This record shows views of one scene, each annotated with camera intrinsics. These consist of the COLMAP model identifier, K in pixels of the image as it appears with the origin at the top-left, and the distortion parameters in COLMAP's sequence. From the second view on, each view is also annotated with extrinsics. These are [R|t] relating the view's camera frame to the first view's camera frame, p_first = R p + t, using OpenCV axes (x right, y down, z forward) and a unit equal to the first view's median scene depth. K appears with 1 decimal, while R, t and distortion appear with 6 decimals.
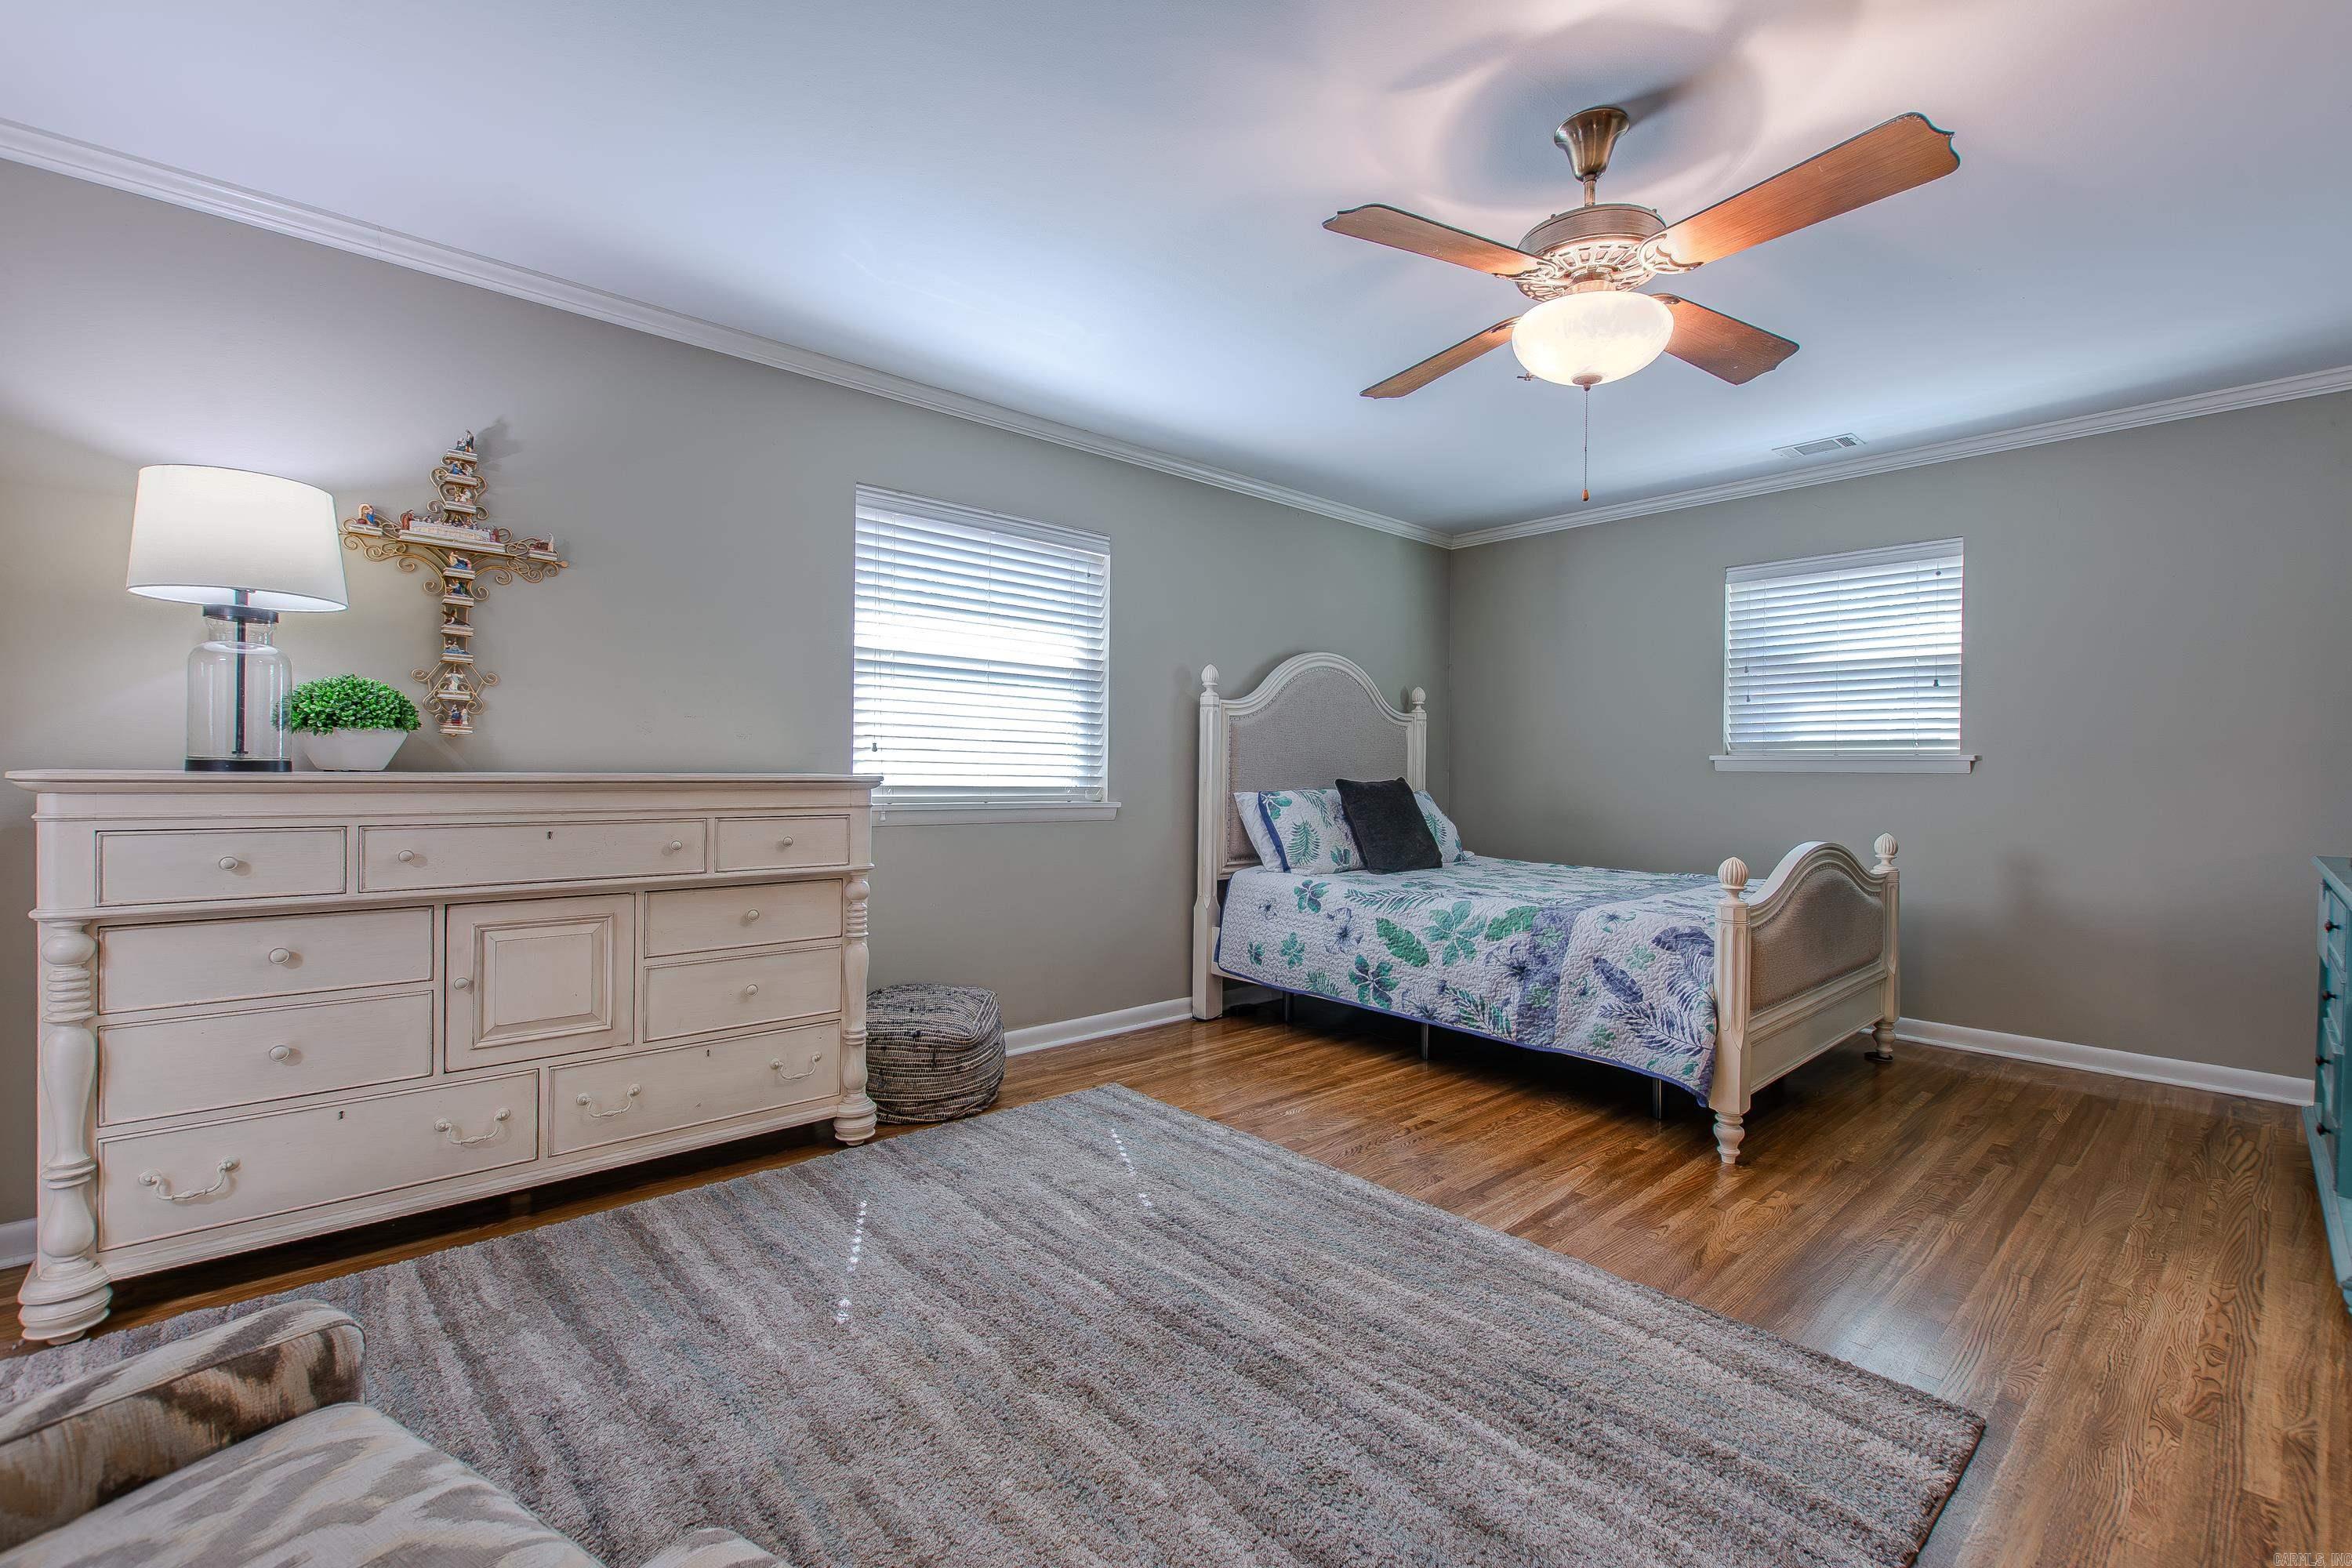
lens RADIAL K [[1008.6, 0, 1203.9], [0, 1008.6, 782.5], [0, 0, 1]] dist [-0.005997, -0.000359]
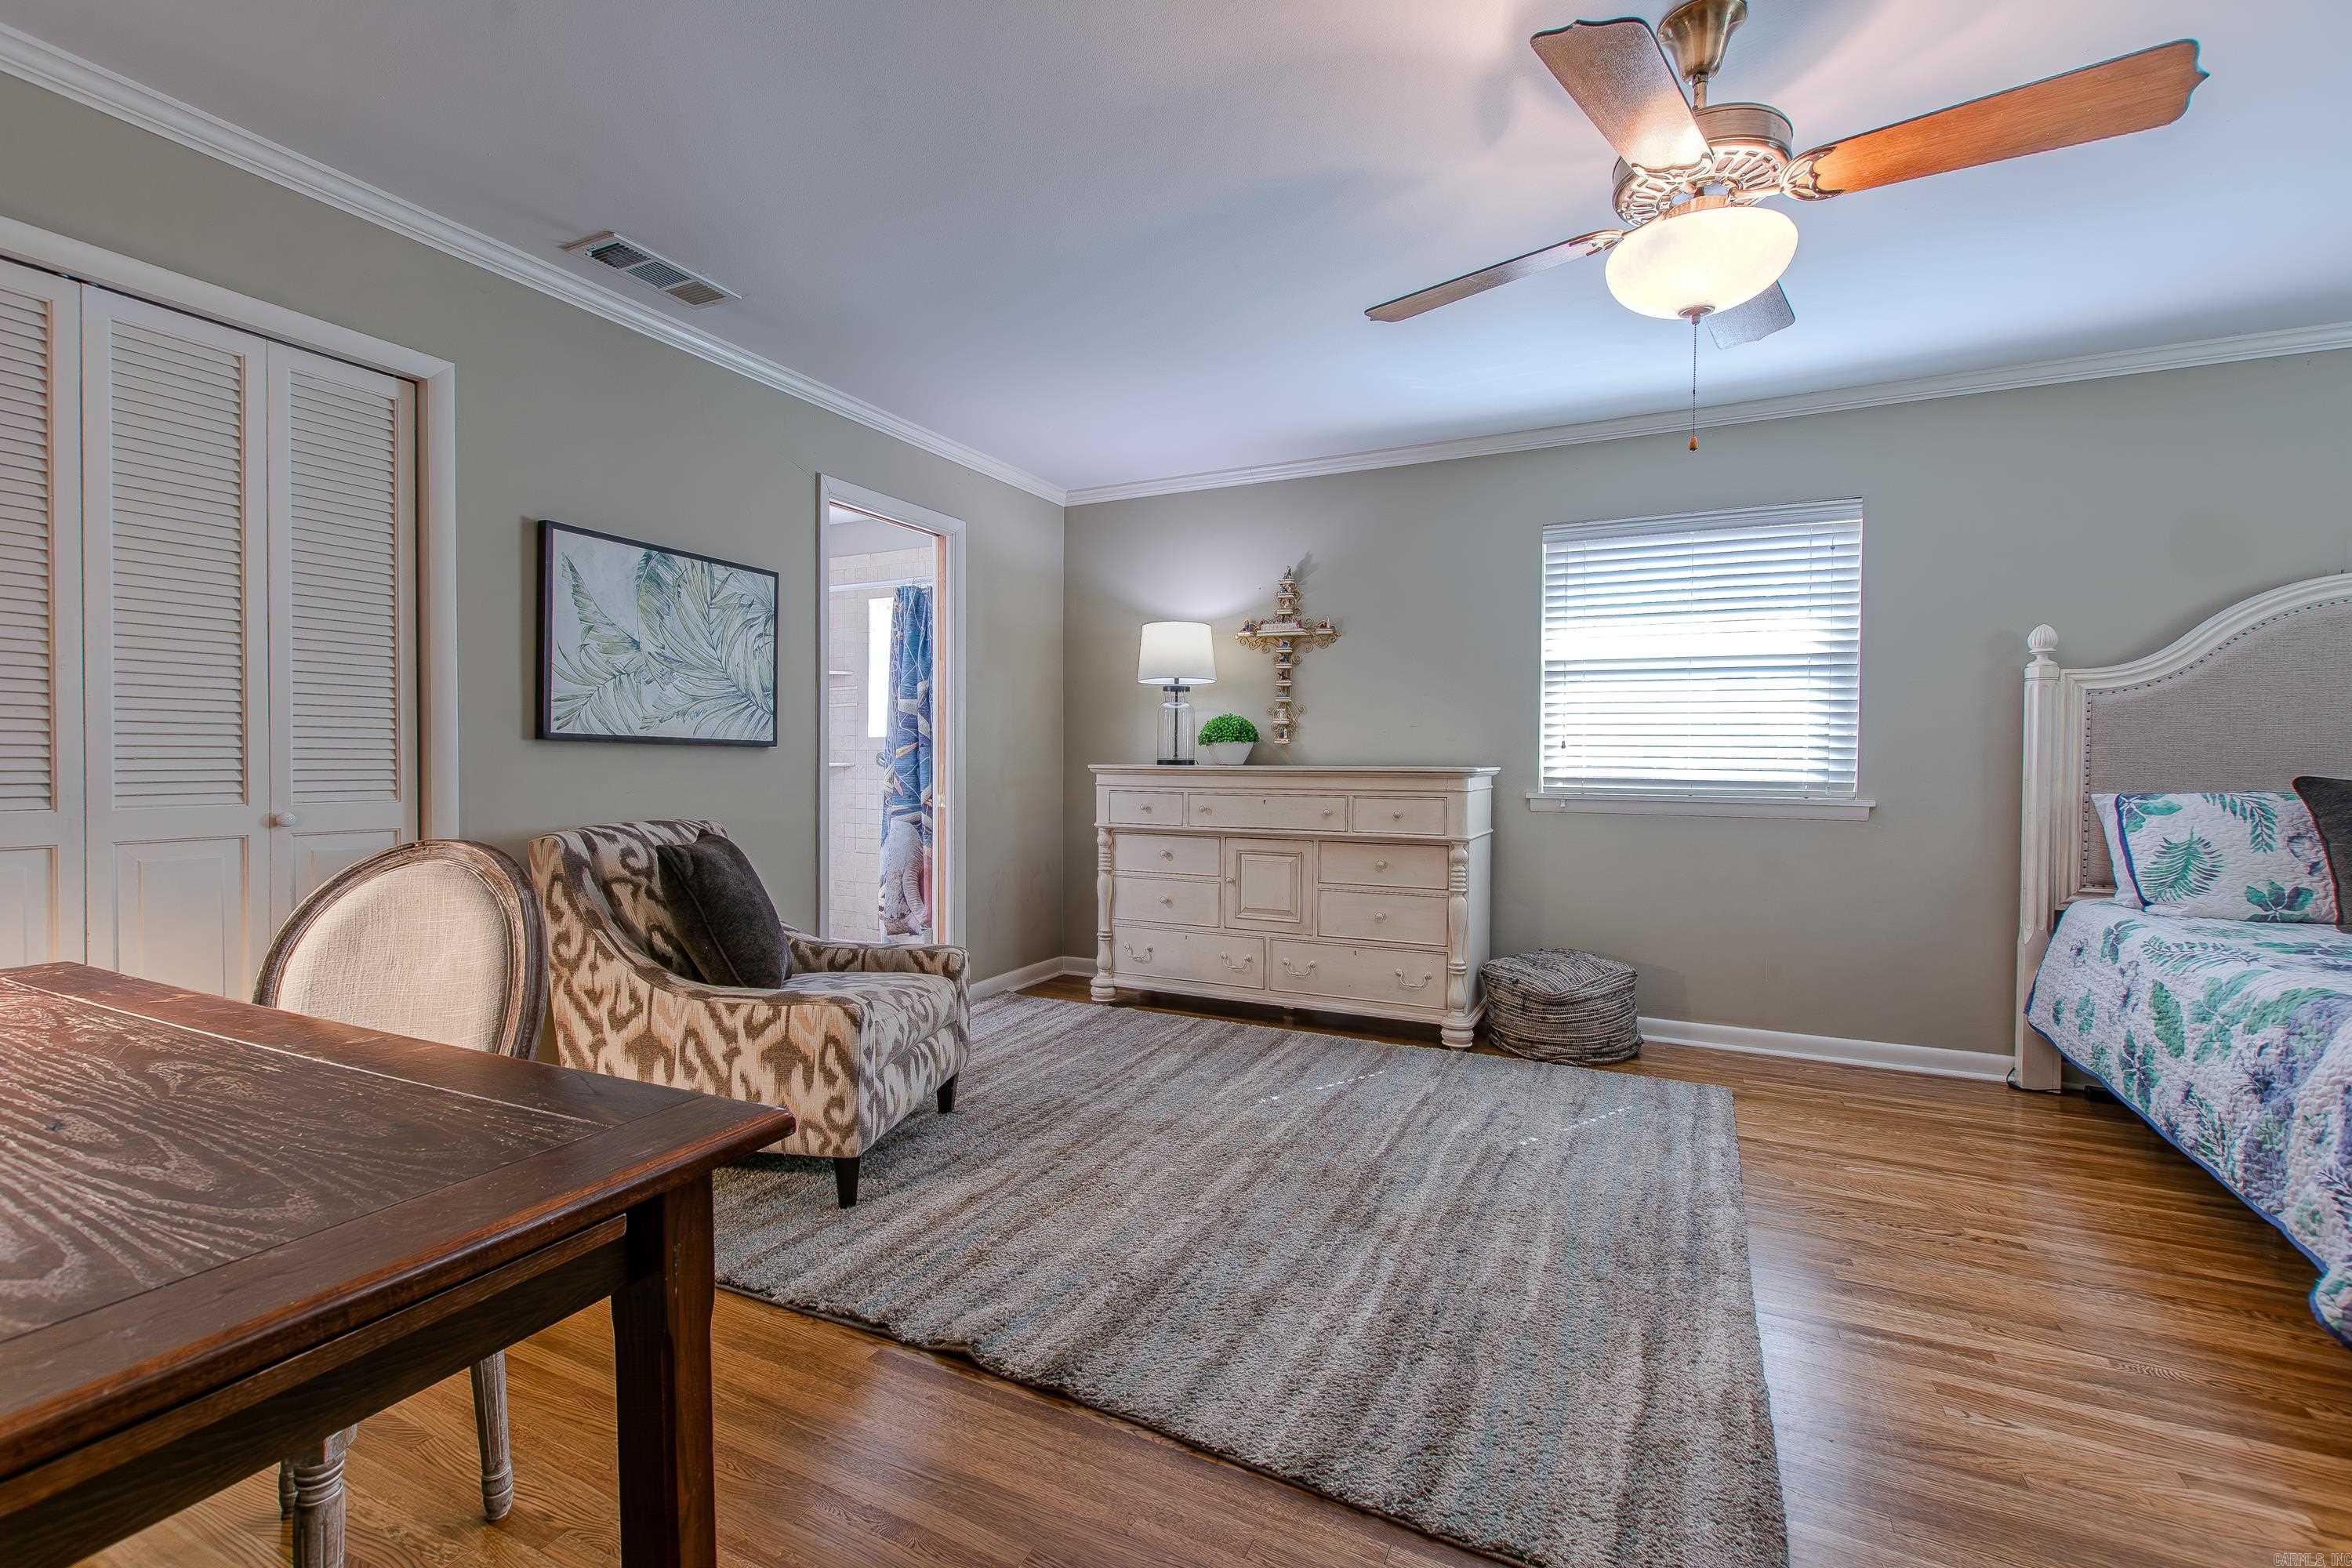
lens RADIAL K [[1036.4, 0, 1187.1], [0, 1036.4, 781.9], [0, 0, 1]] dist [-0.028760, 0.000539]
pose [[0.350599, 0.011474, -0.936455, 0.729863], [-0.012181, 0.999896, 0.007691, 0.005021], [0.936446, 0.008711, 0.350703, 0.190204]]
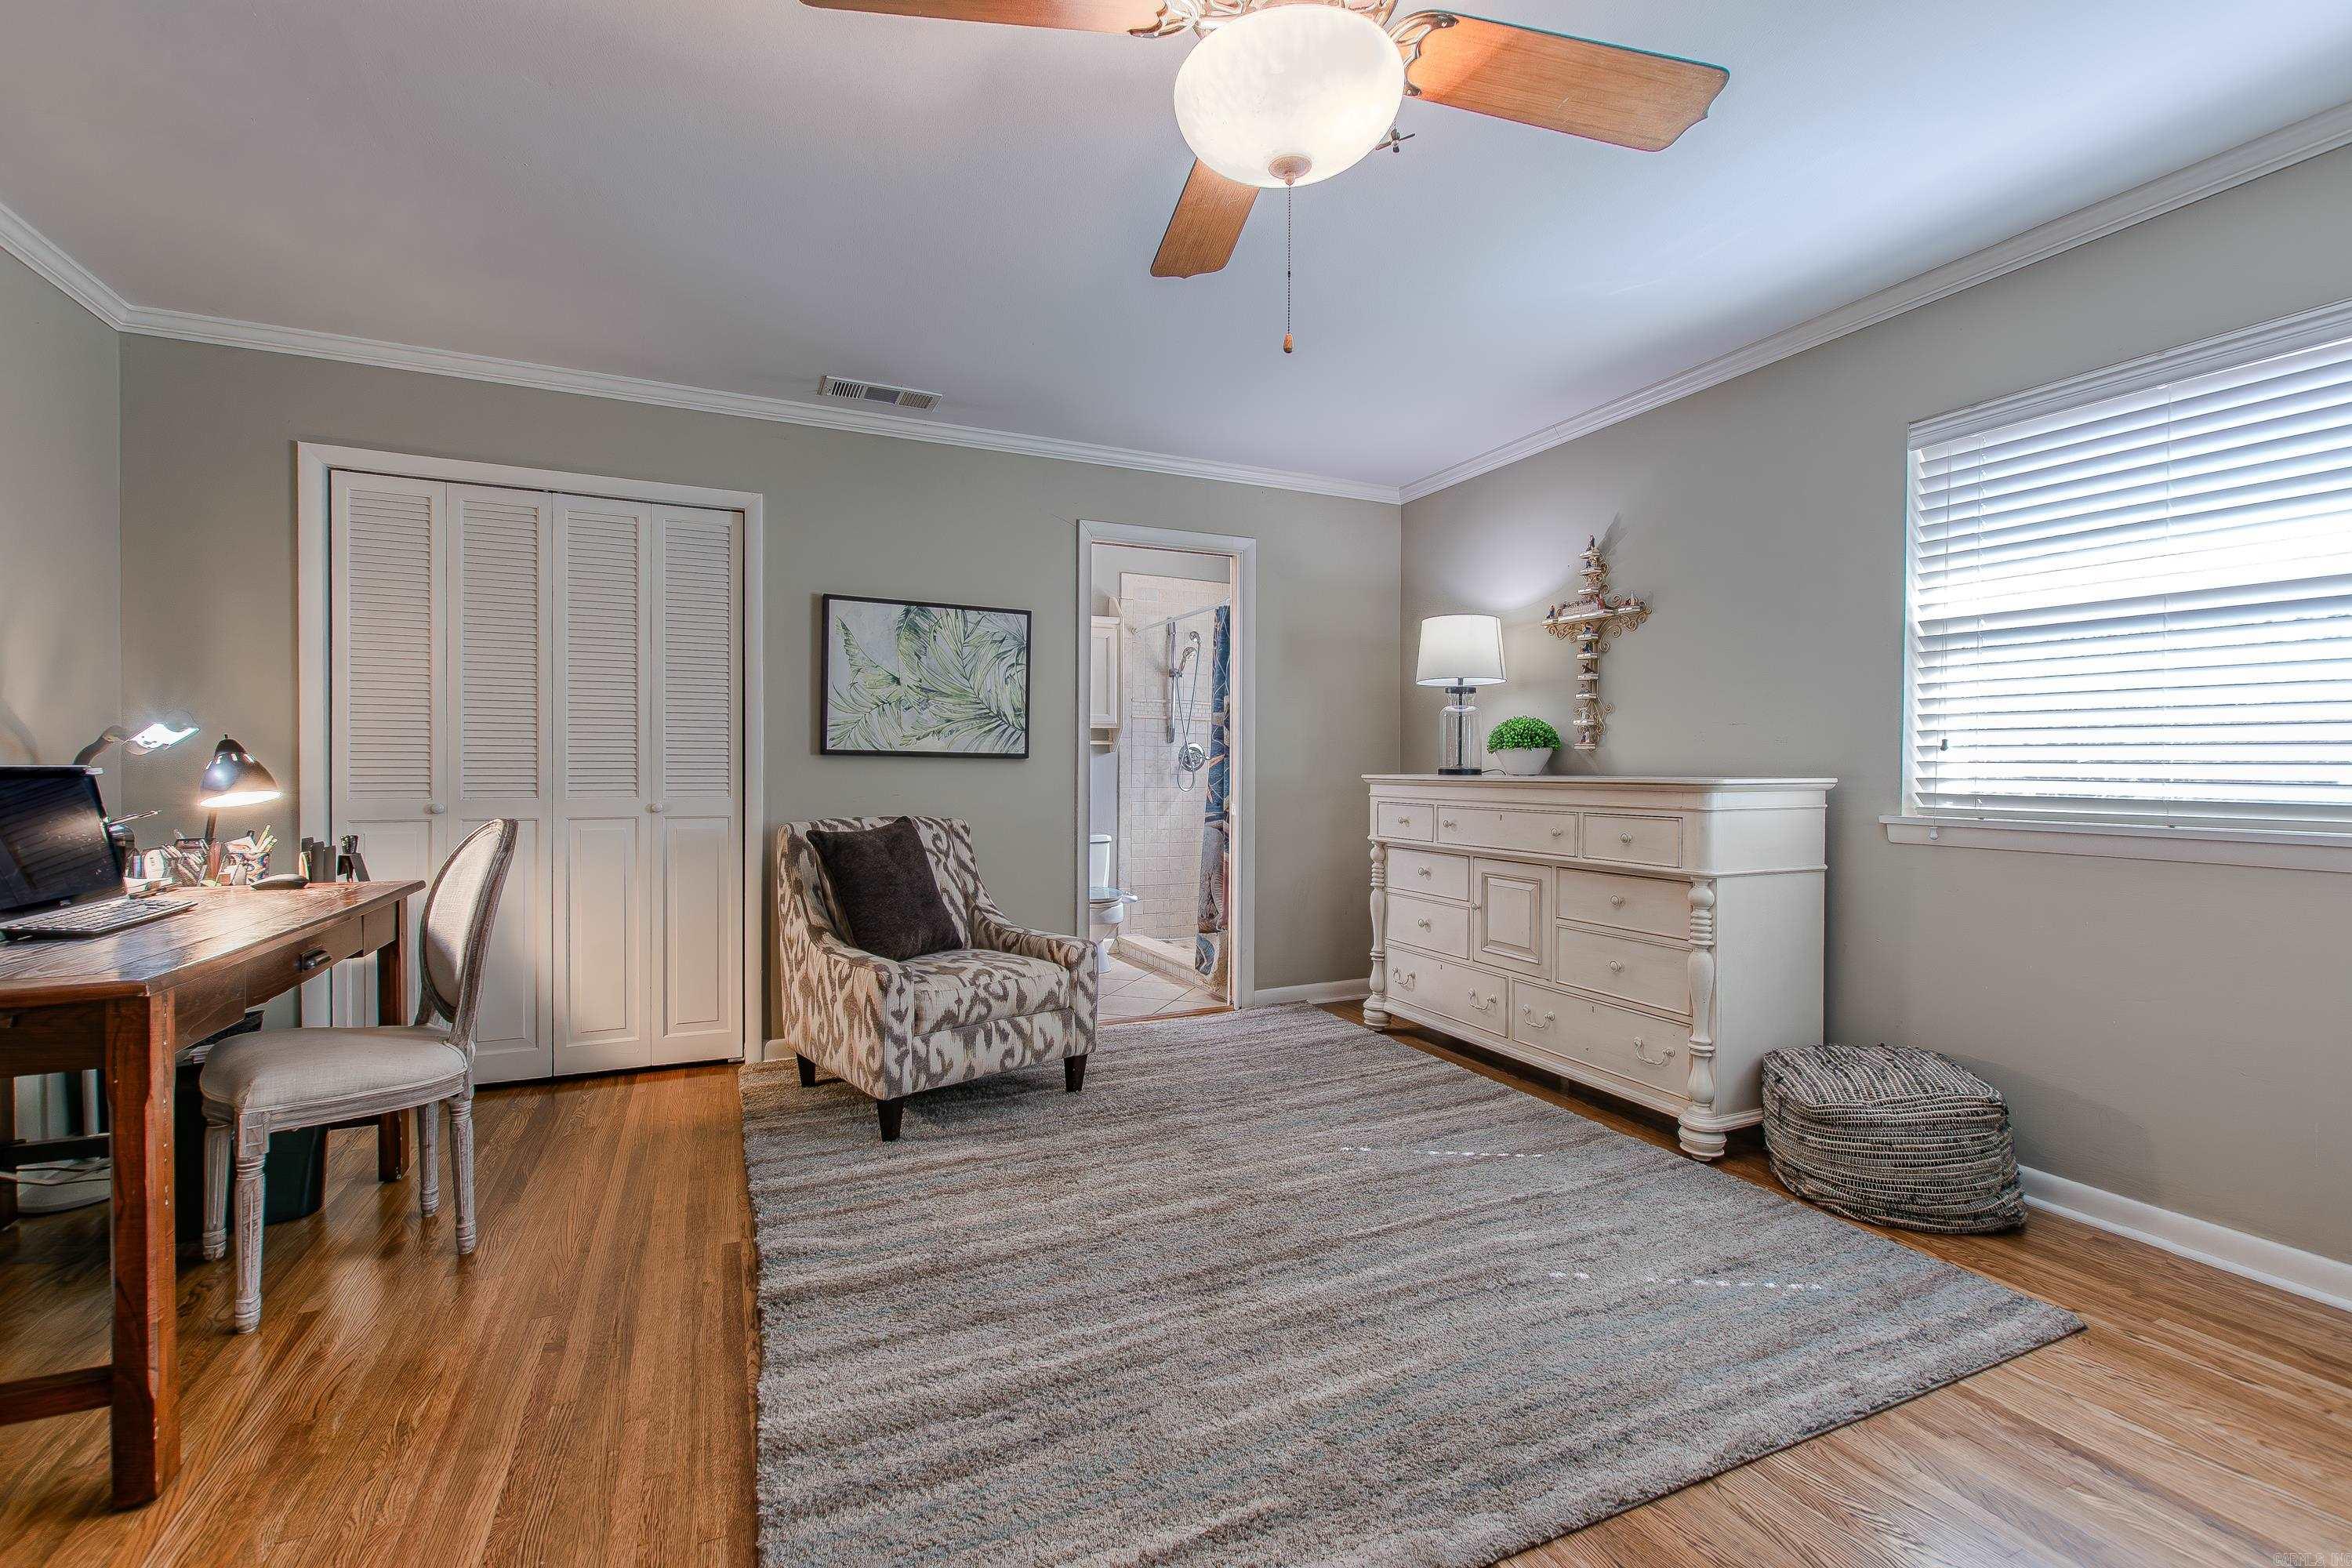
lens RADIAL K [[1034.2, 0, 1176.0], [0, 1034.2, 784.0], [0, 0, 1]] dist [-0.013622, -0.000405]
pose [[-0.333540, 0.001951, -0.942734, 0.708382], [-0.017139, 0.999820, 0.008133, -0.000860], [0.942580, 0.018870, -0.333446, 0.796296]]
